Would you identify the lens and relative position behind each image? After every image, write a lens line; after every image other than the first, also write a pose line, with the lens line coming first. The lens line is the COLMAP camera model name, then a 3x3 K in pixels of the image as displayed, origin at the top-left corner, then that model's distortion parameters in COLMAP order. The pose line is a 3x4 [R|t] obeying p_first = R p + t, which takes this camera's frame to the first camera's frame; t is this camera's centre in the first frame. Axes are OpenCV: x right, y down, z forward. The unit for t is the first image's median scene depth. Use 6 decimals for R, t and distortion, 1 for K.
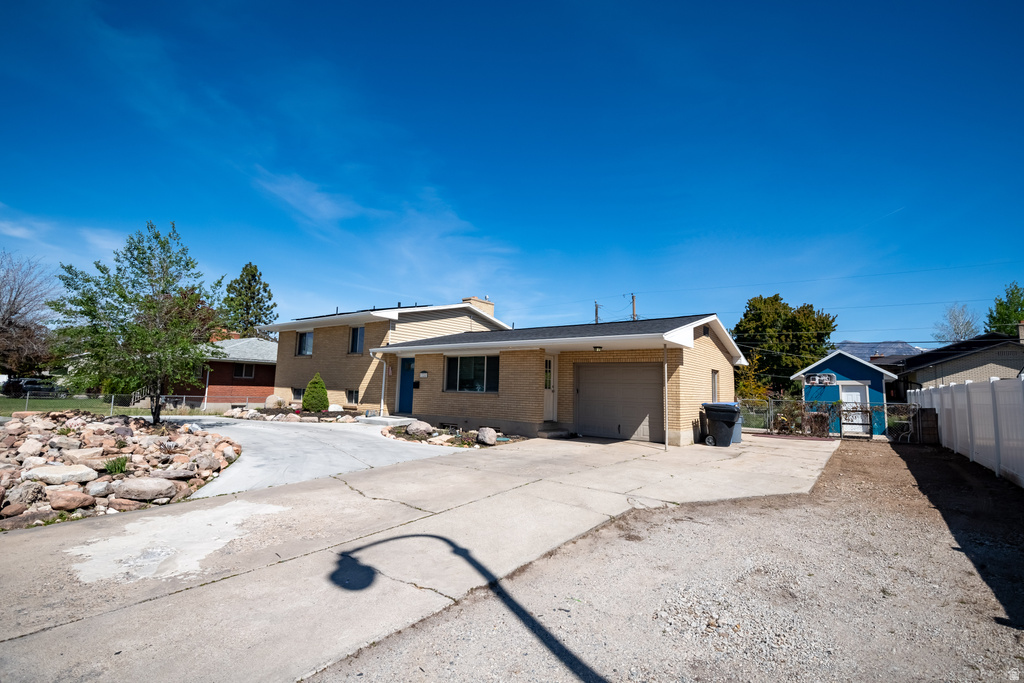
lens RADIAL K [[469.9, 0, 510.6], [0, 469.9, 332.3], [0, 0, 1]] dist [-0.028265, -0.000608]
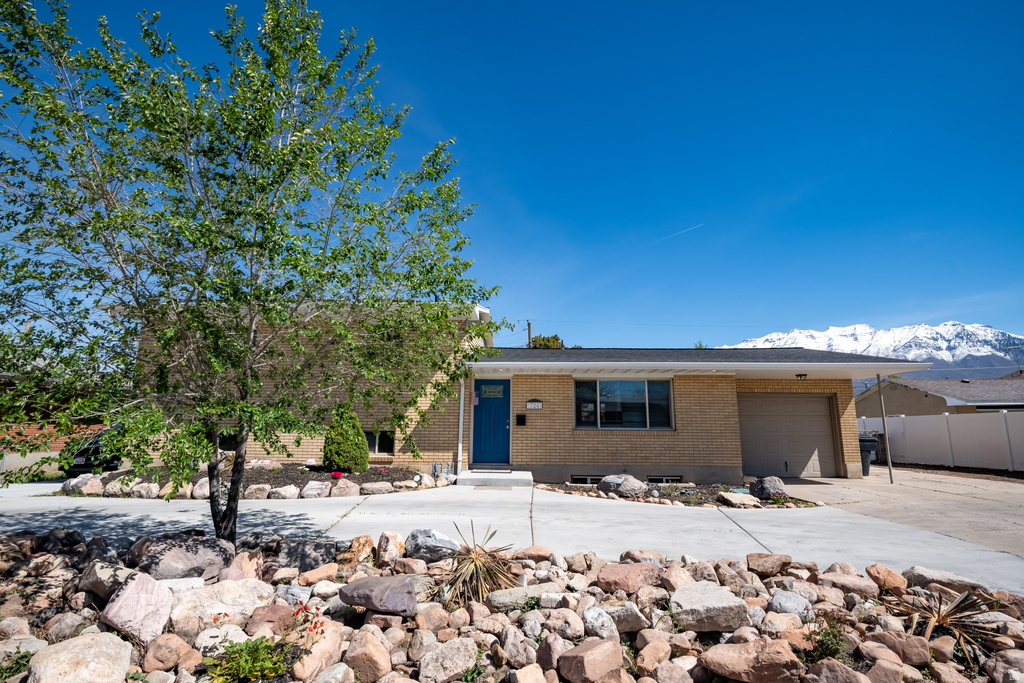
lens RADIAL K [[469.9, 0, 510.6], [0, 469.9, 332.3], [0, 0, 1]] dist [-0.028265, -0.000608]
pose [[0.815619, 0.094419, 0.570833, -0.644483], [-0.058390, 0.994990, -0.081147, 0.044876], [-0.575635, 0.032854, 0.817046, 0.484414]]
